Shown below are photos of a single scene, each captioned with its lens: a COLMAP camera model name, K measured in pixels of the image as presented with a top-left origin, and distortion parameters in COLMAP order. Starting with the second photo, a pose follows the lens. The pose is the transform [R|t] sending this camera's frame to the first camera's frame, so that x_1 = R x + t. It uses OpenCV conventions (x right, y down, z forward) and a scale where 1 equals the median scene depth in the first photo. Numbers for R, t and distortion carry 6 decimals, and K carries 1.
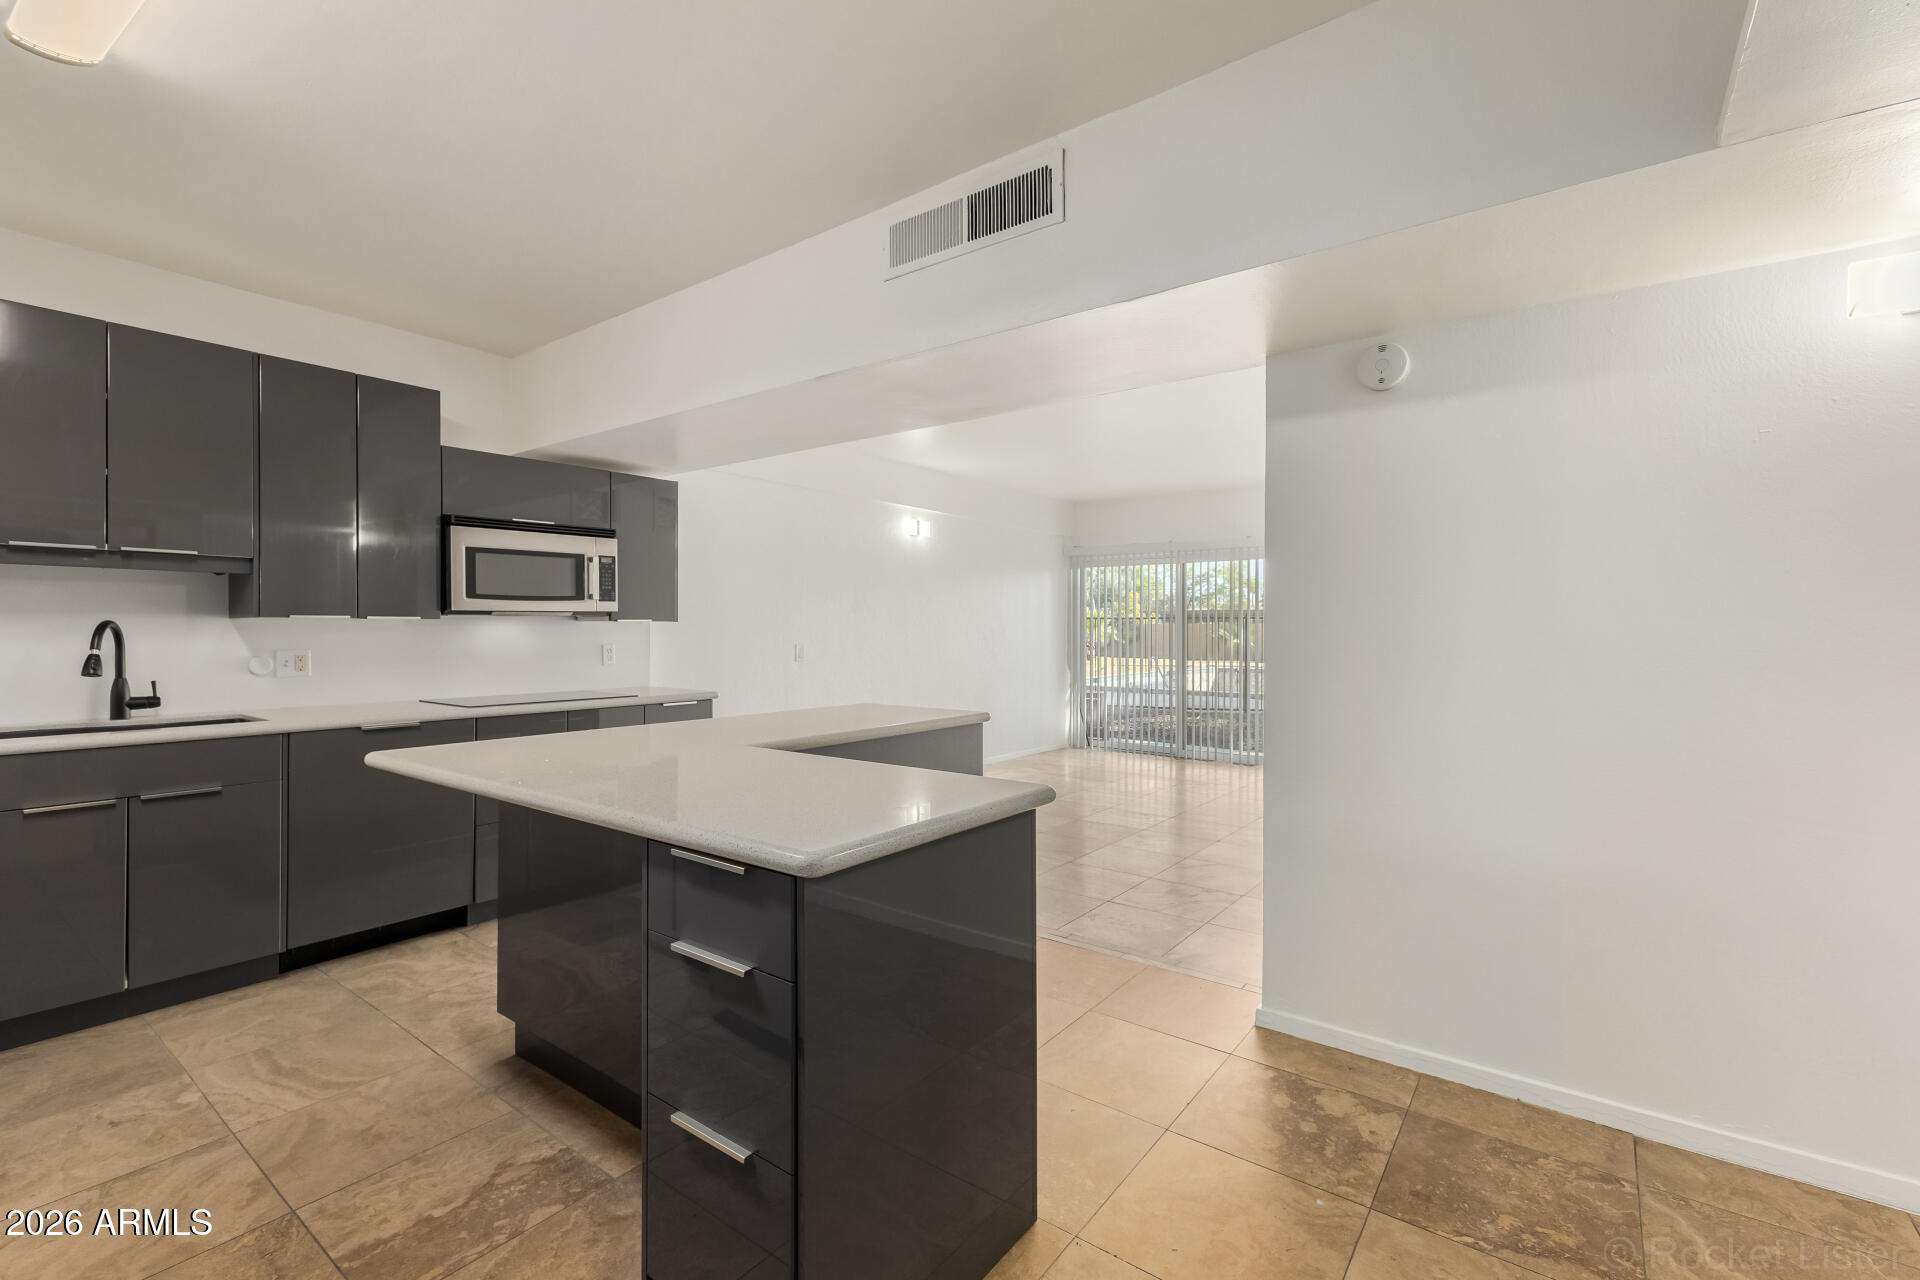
lens RADIAL K [[836.9, 0, 961.2], [0, 836.9, 634.3], [0, 0, 1]] dist [0.010570, -0.000162]
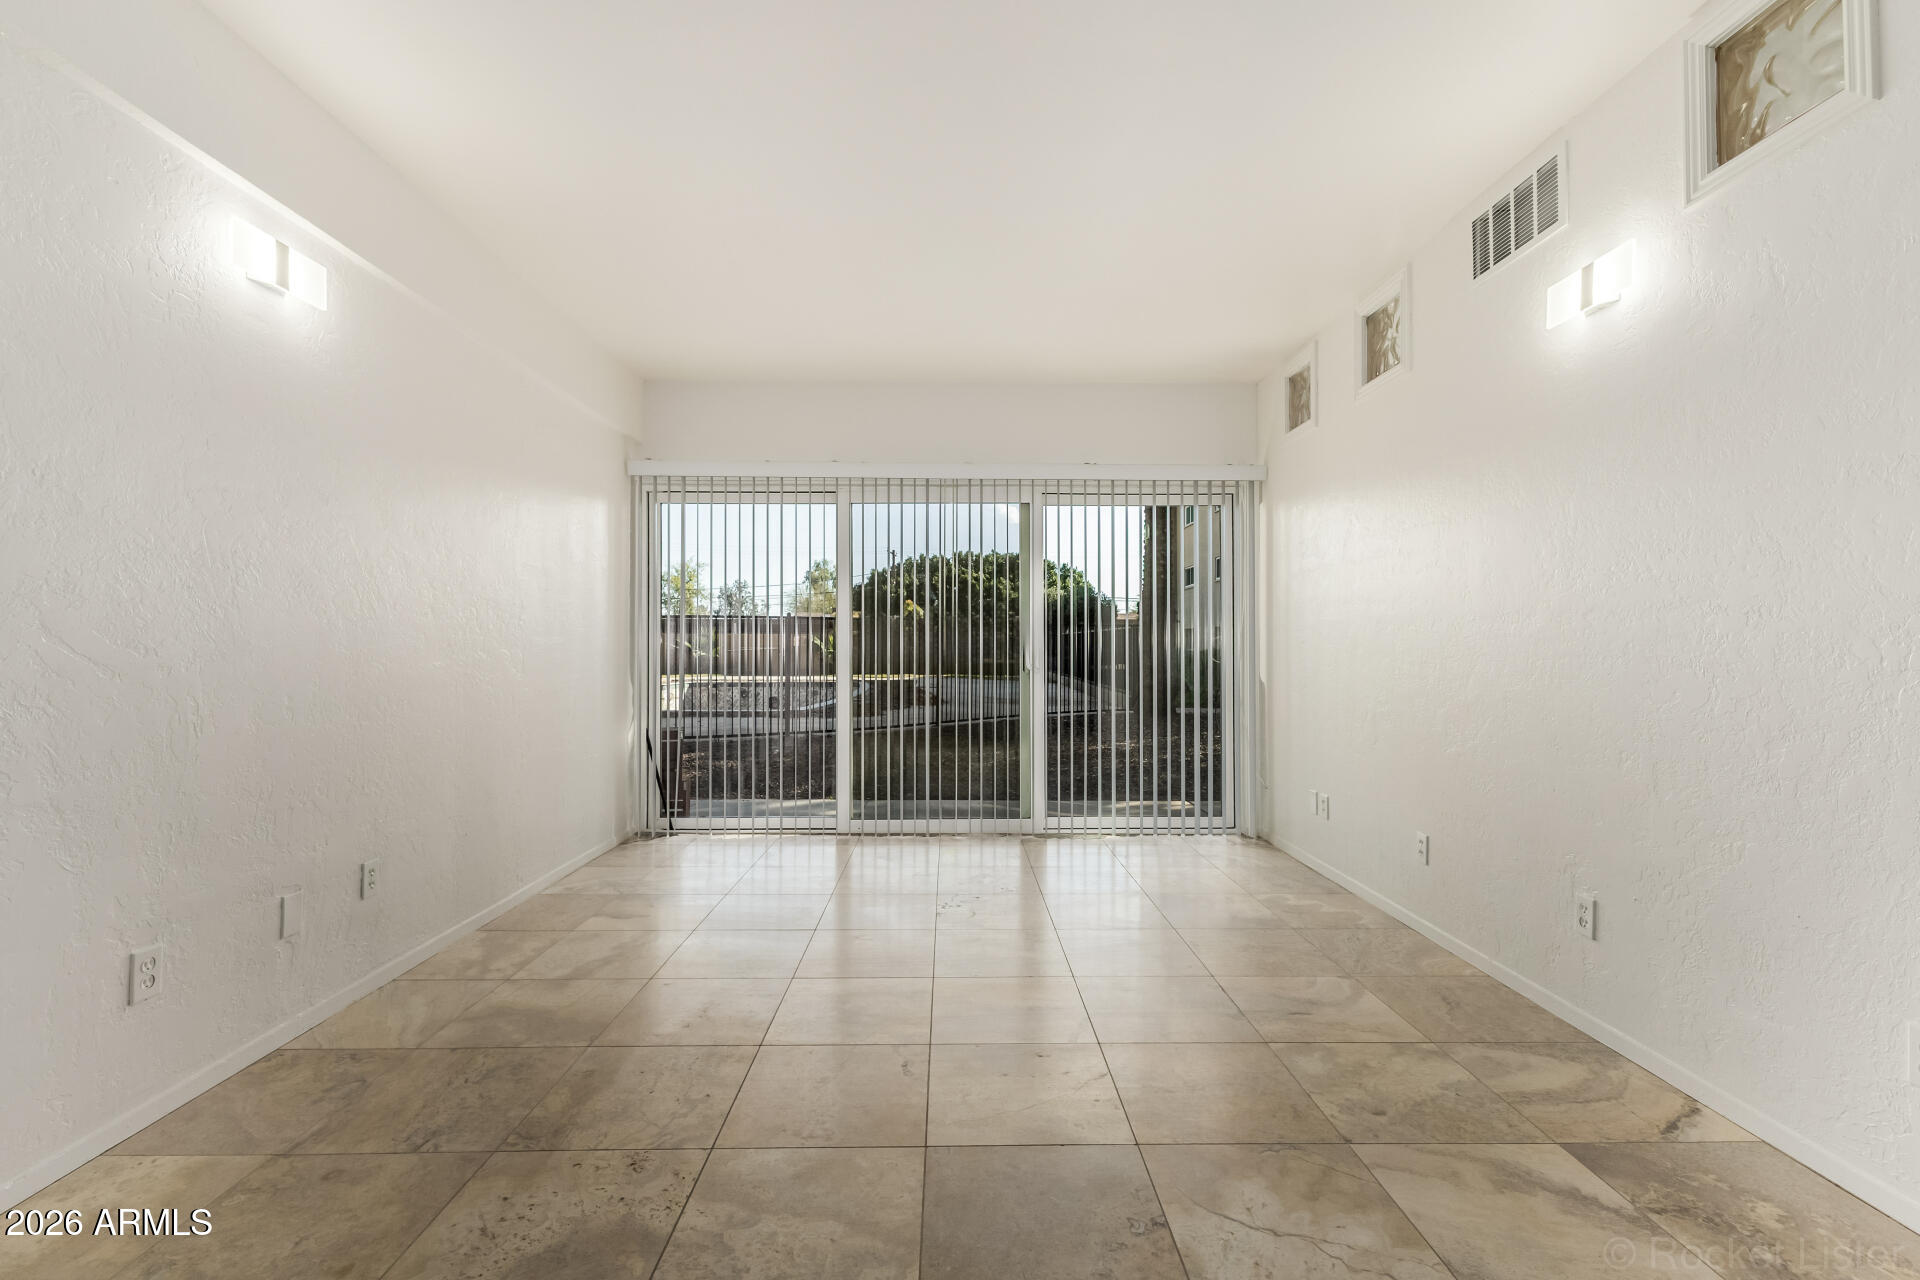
lens RADIAL K [[829.1, 0, 969.1], [0, 829.1, 635.8], [0, 0, 1]] dist [0.008302, -0.000755]
pose [[0.790244, 0.004218, 0.612778, -0.067041], [0.005486, 0.999888, -0.013958, 0.035852], [-0.612768, 0.014392, 0.790132, 1.008190]]
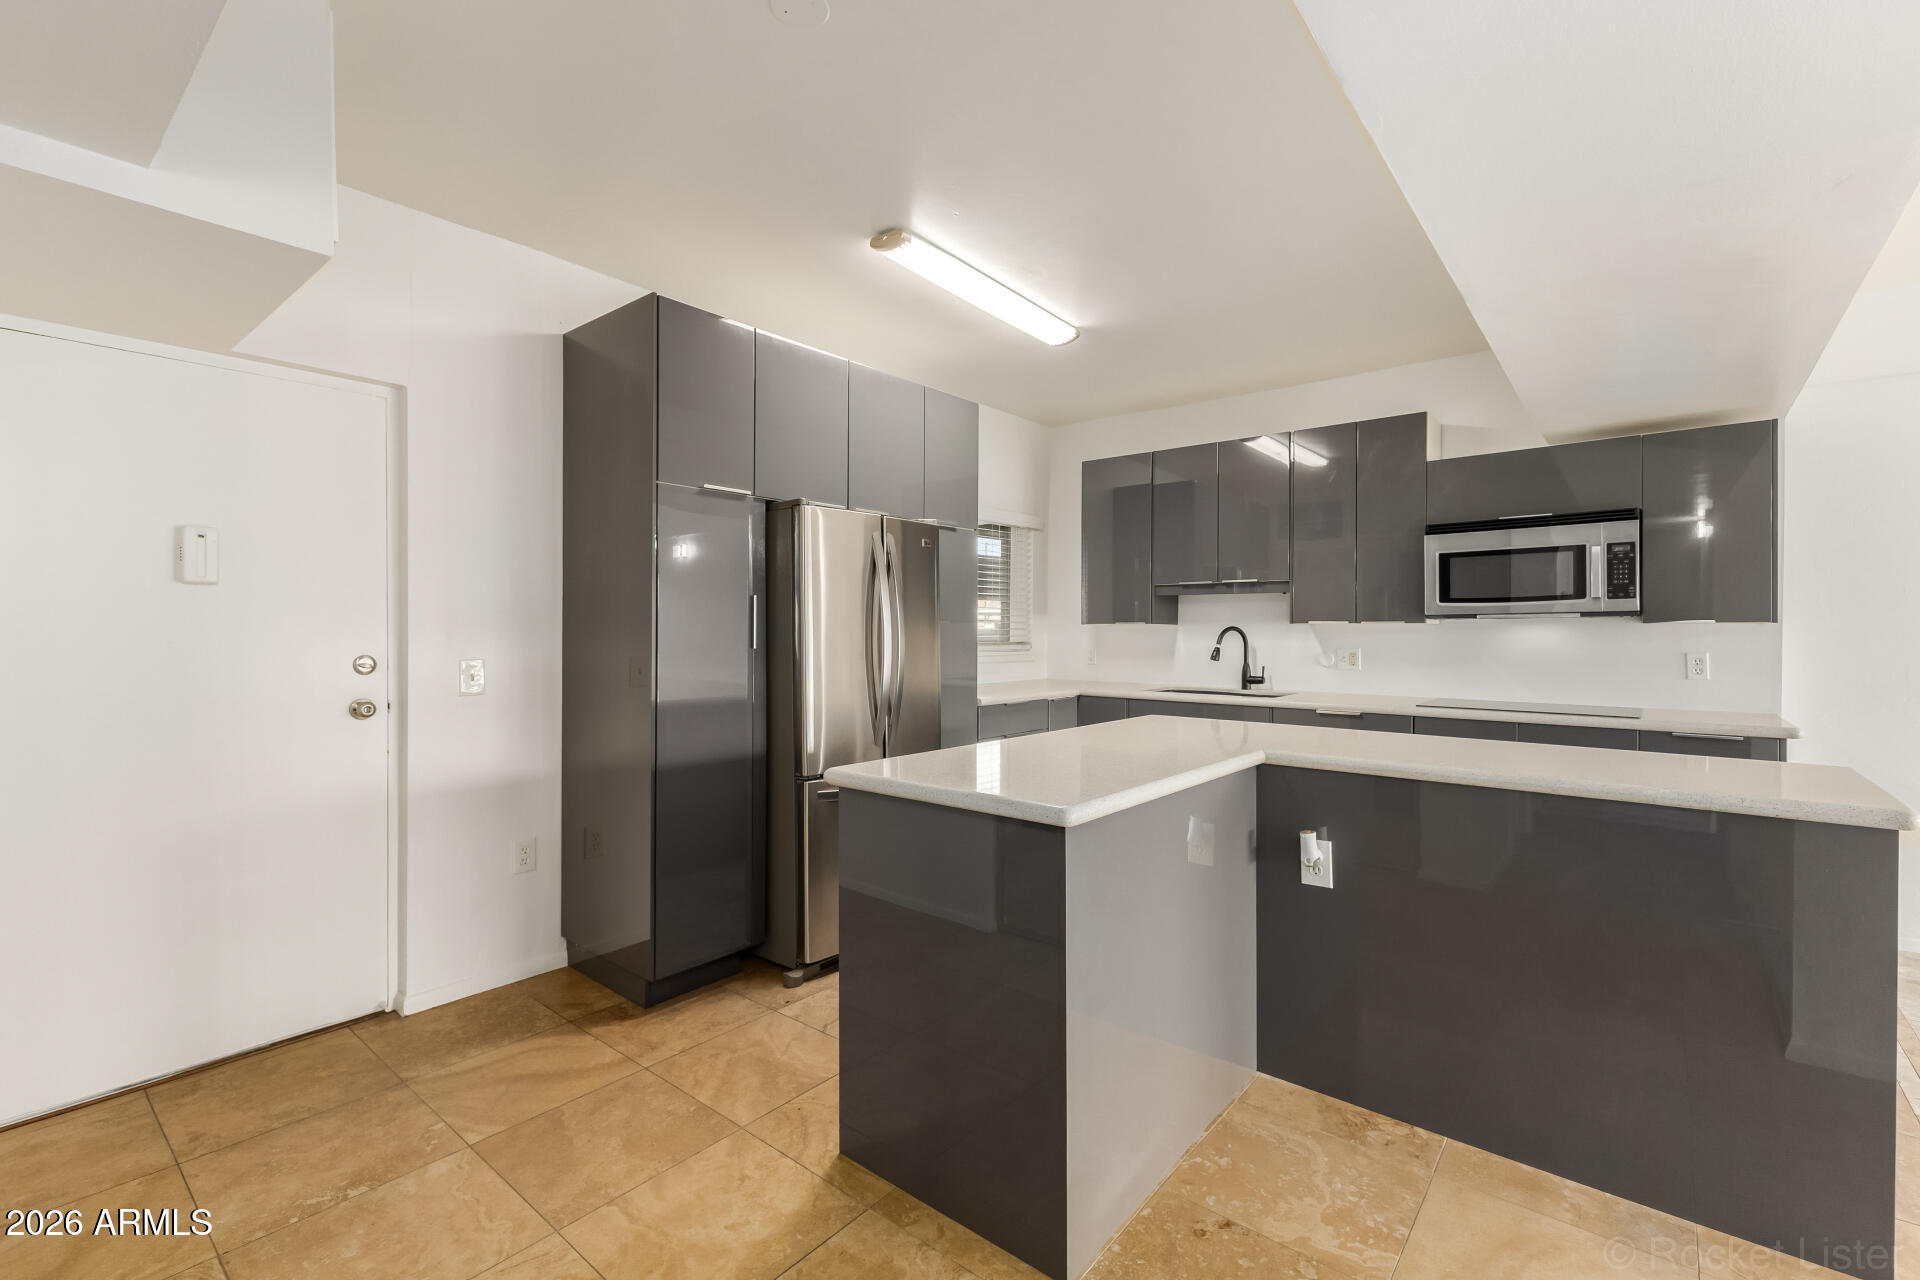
lens RADIAL K [[836.9, 0, 961.2], [0, 836.9, 634.3], [0, 0, 1]] dist [0.010570, -0.000162]
pose [[-0.050802, 0.003143, -0.998704, 0.440232], [-0.008057, 0.999961, 0.003557, -0.002535], [0.998676, 0.008227, -0.050775, 0.414125]]
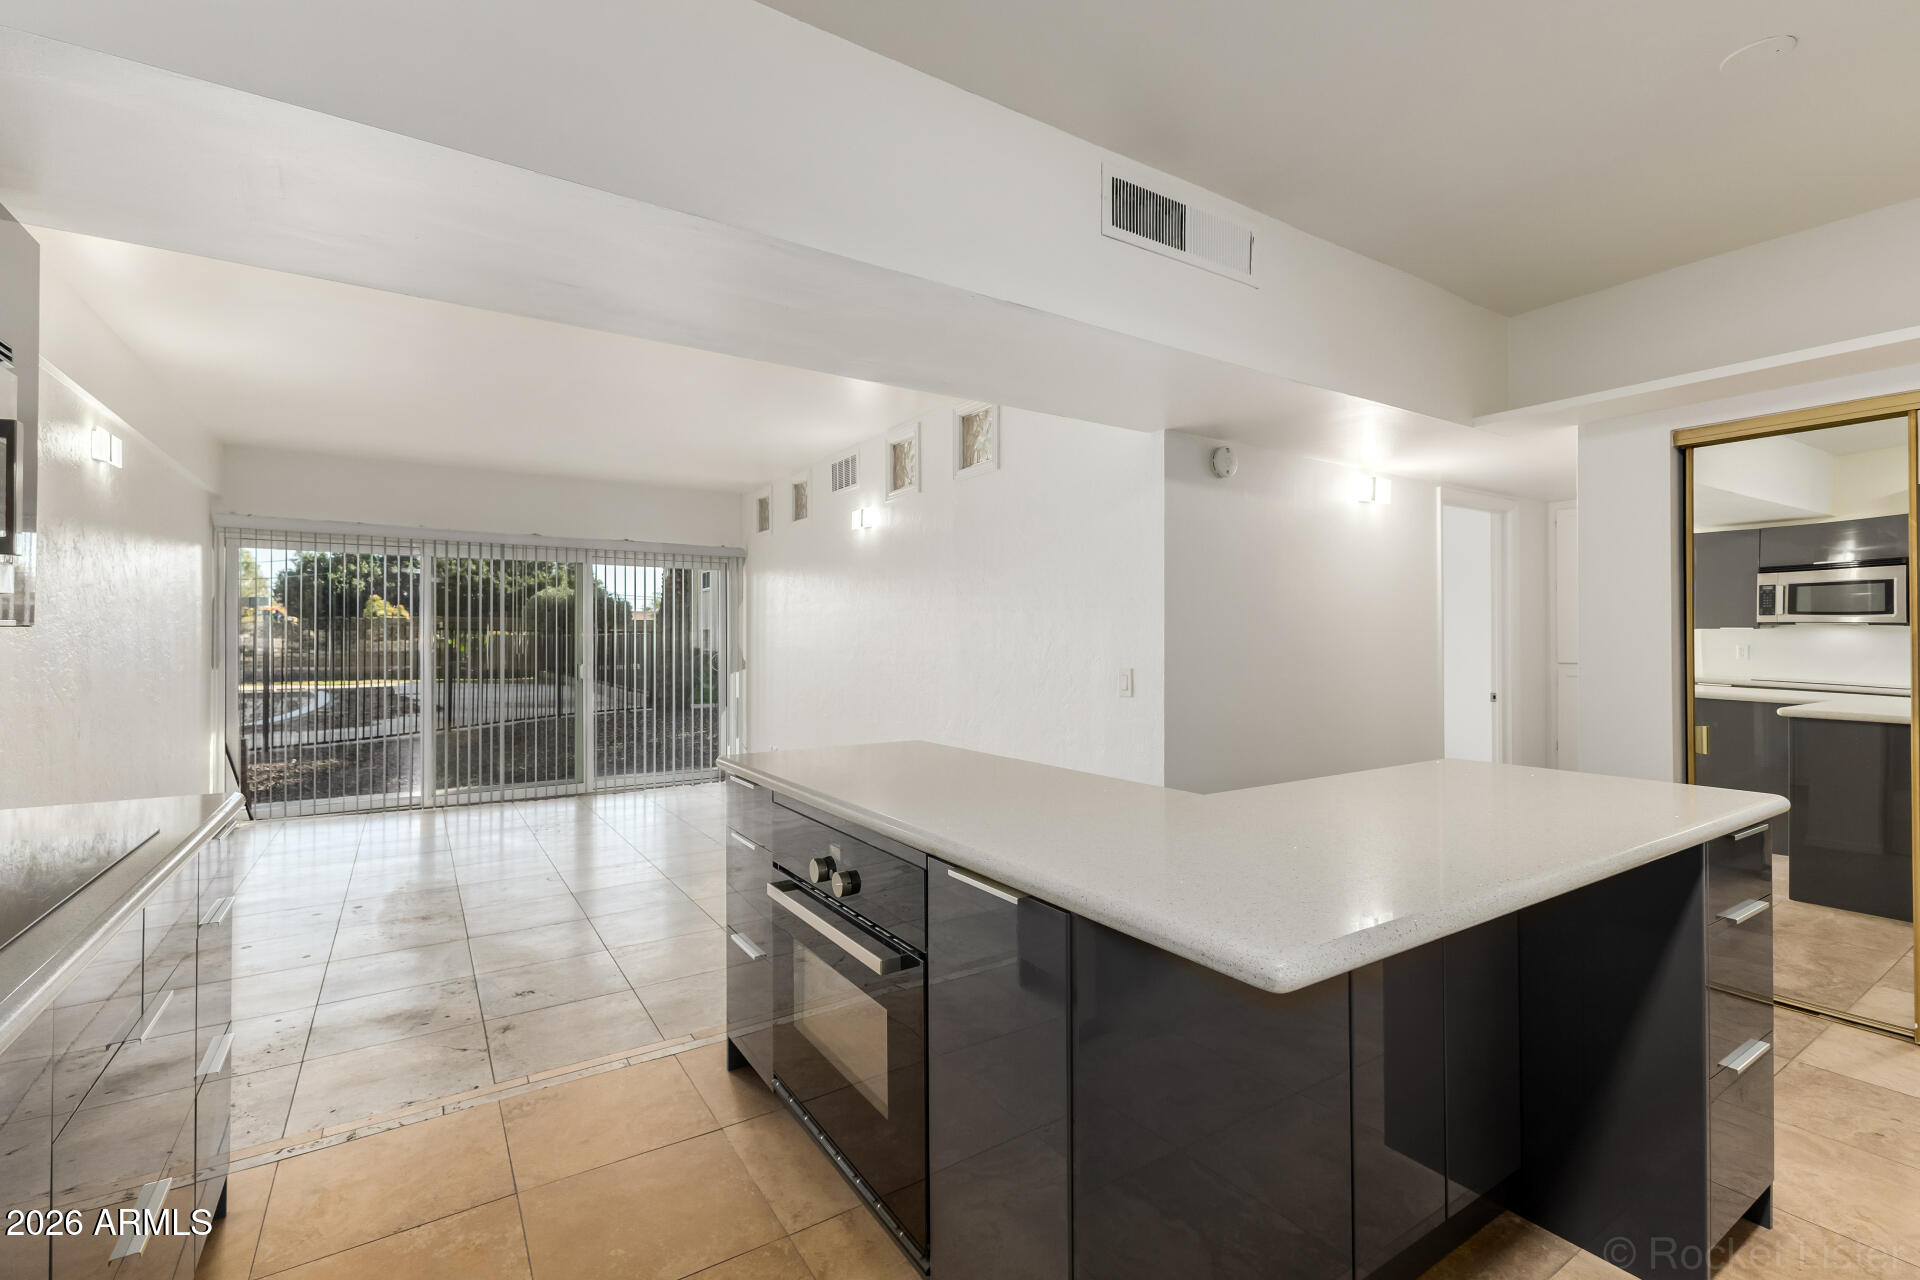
lens RADIAL K [[829.1, 0, 969.1], [0, 829.1, 635.8], [0, 0, 1]] dist [0.008302, -0.000755]
pose [[0.339314, 0.003605, 0.940666, -0.611487], [0.007004, 0.999955, -0.006359, -0.005149], [-0.940647, 0.008746, 0.339273, 0.566072]]
